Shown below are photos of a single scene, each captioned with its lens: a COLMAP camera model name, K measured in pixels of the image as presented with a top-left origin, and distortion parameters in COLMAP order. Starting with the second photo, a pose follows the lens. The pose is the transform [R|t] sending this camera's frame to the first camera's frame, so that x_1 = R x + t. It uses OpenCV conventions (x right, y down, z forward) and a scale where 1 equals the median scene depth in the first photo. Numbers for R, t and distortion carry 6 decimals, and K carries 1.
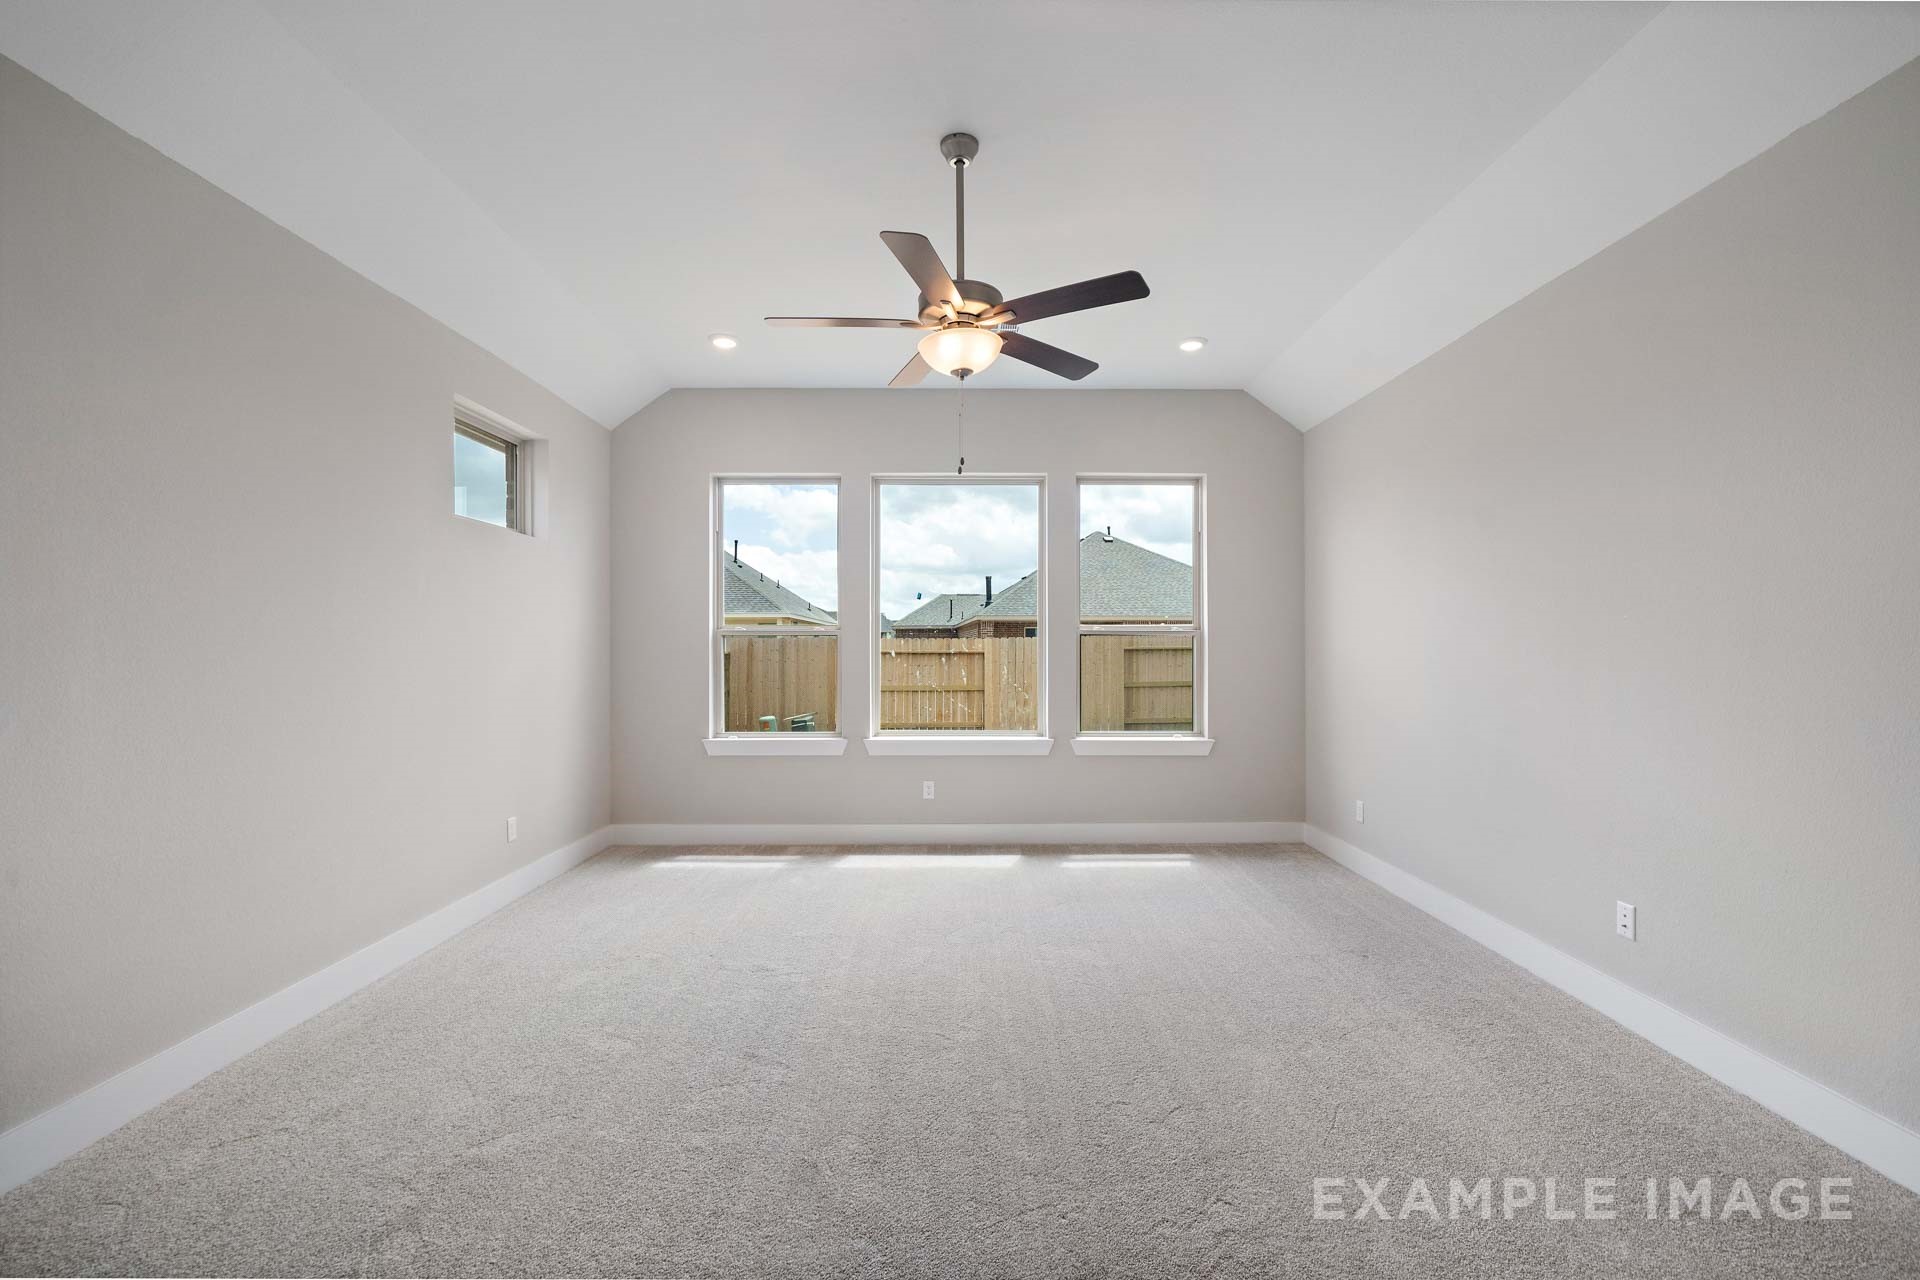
lens RADIAL K [[840.4, 0, 967.1], [0, 840.4, 645.2], [0, 0, 1]] dist [0.003205, 0.000531]
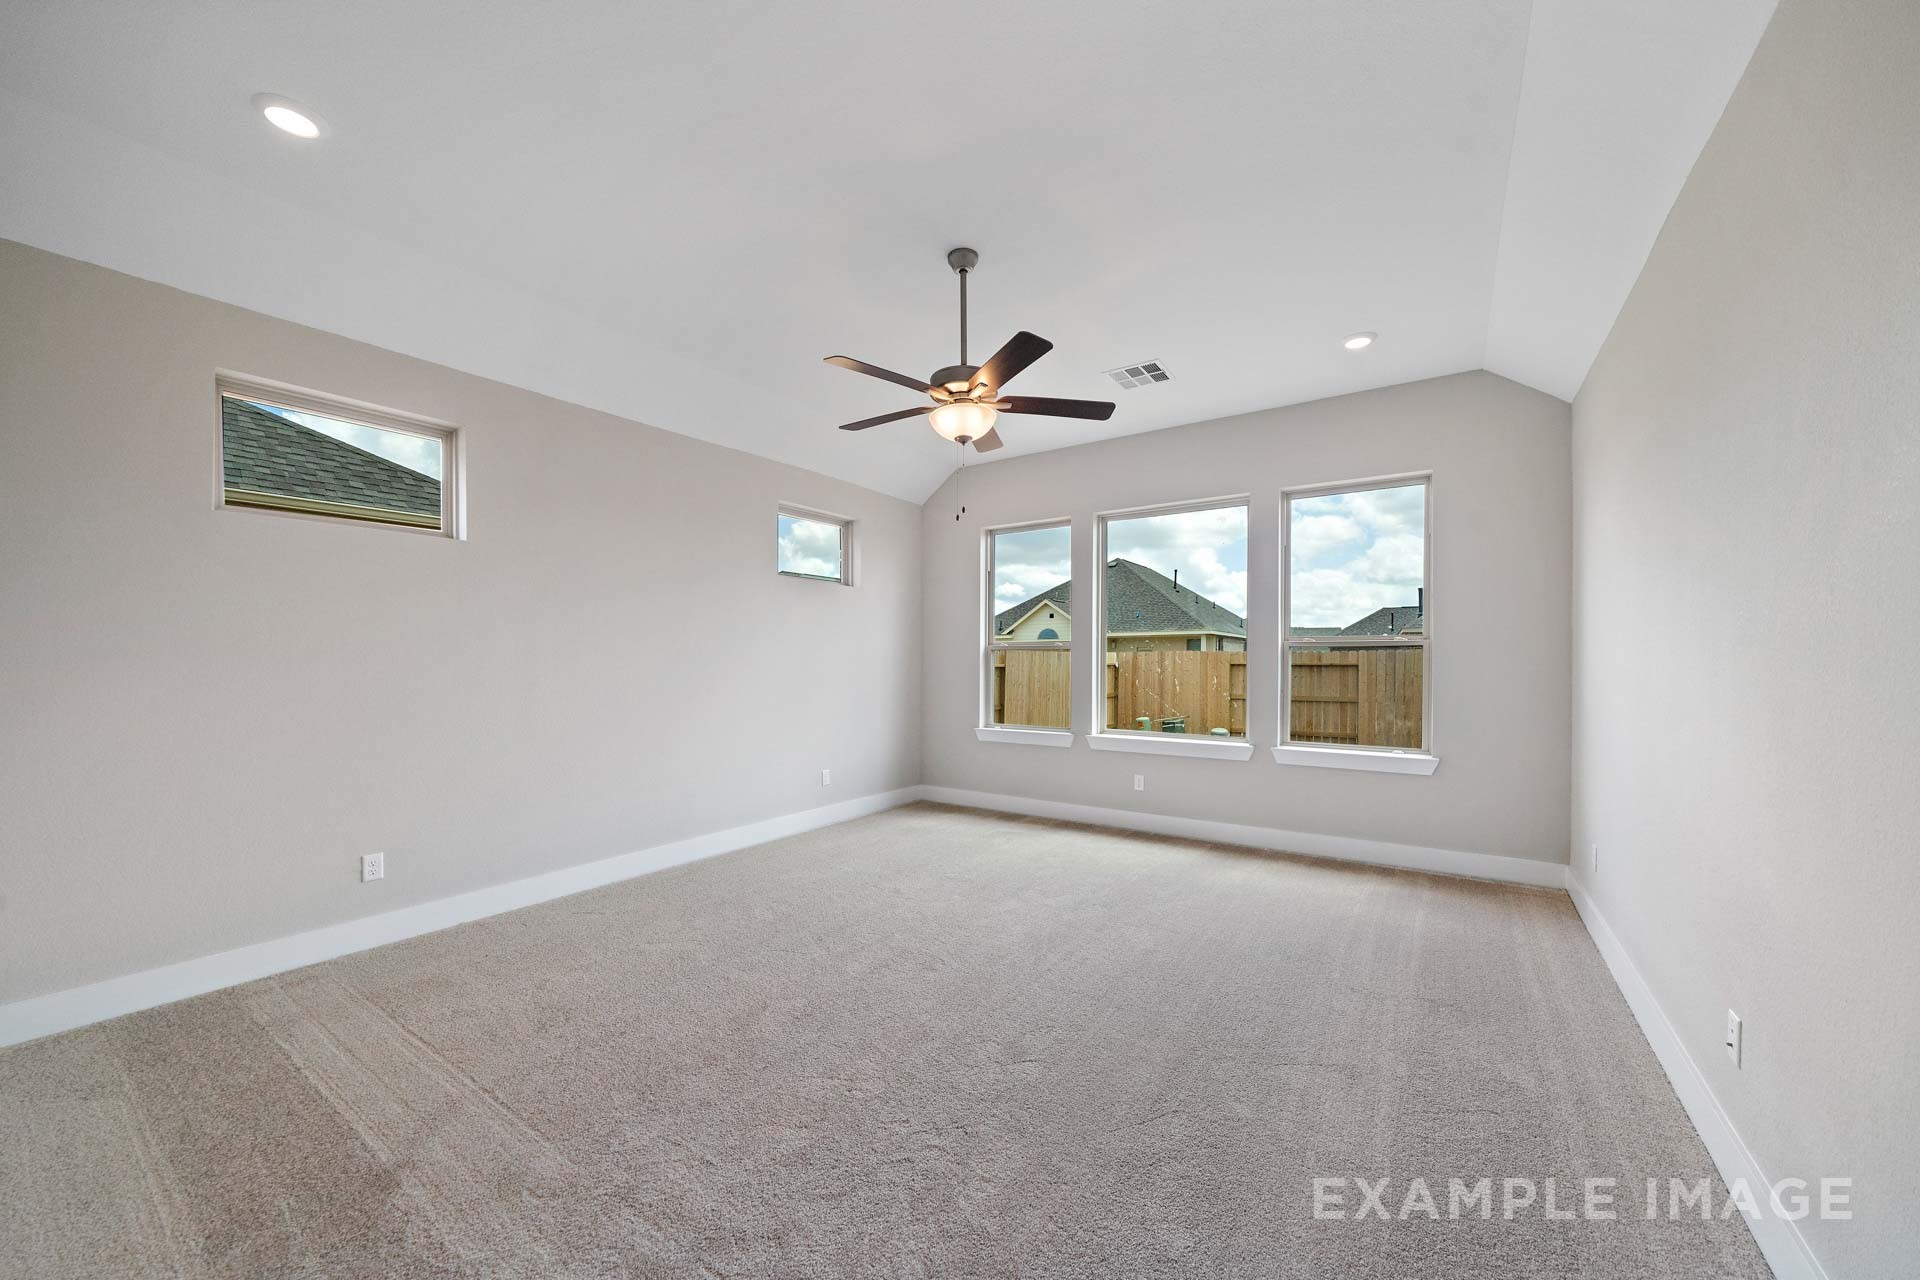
lens RADIAL K [[711.1, 0, 960.3], [0, 711.1, 651.6], [0, 0, 1]] dist [-0.000865, -0.000241]
pose [[0.816901, -0.006620, -0.576740, 0.305872], [0.001000, 0.999949, -0.010061, 0.002782], [0.576777, 0.007642, 0.816866, 0.065108]]
